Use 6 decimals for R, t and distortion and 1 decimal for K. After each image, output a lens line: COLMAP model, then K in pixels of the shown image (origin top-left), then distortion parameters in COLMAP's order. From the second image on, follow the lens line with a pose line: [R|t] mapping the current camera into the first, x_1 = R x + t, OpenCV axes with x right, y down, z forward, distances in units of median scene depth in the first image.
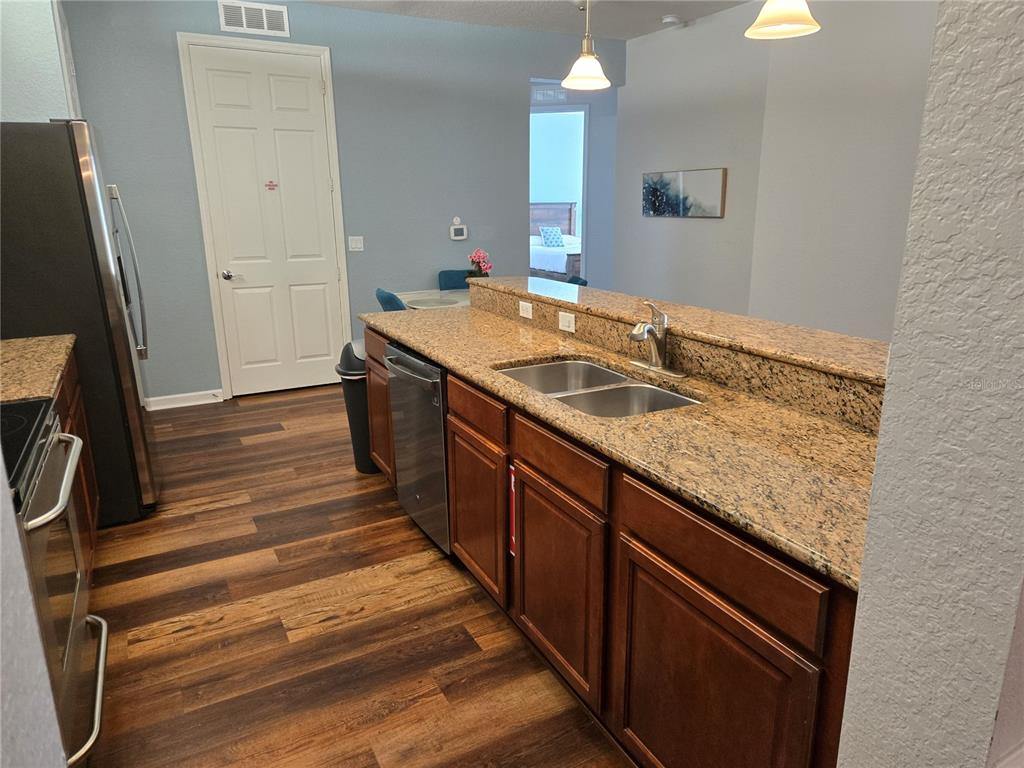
lens RADIAL K [[684.4, 0, 512.0], [0, 684.4, 383.5], [0, 0, 1]] dist [0.077143, -0.064168]
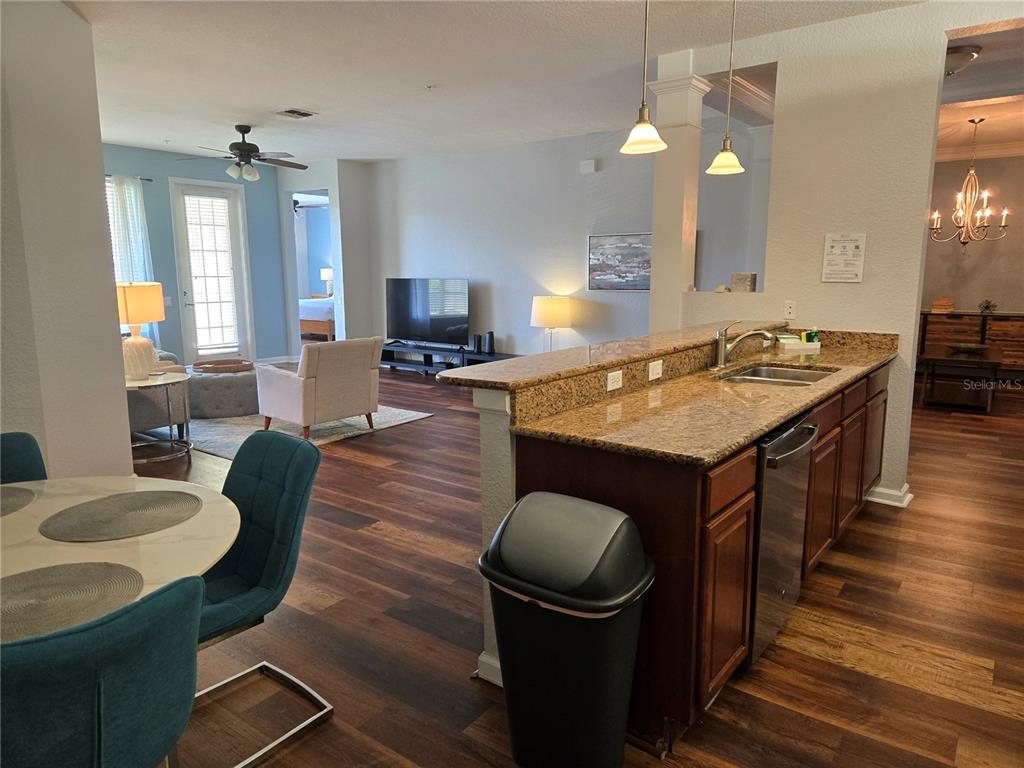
lens RADIAL K [[684.4, 0, 497.5], [0, 684.4, 373.1], [0, 0, 1]] dist [0.077143, -0.064168]
pose [[-0.411184, -0.133221, 0.901765, -0.727746], [0.240313, 0.938424, 0.248214, -0.384804], [-0.879305, 0.318768, -0.353850, 1.521634]]
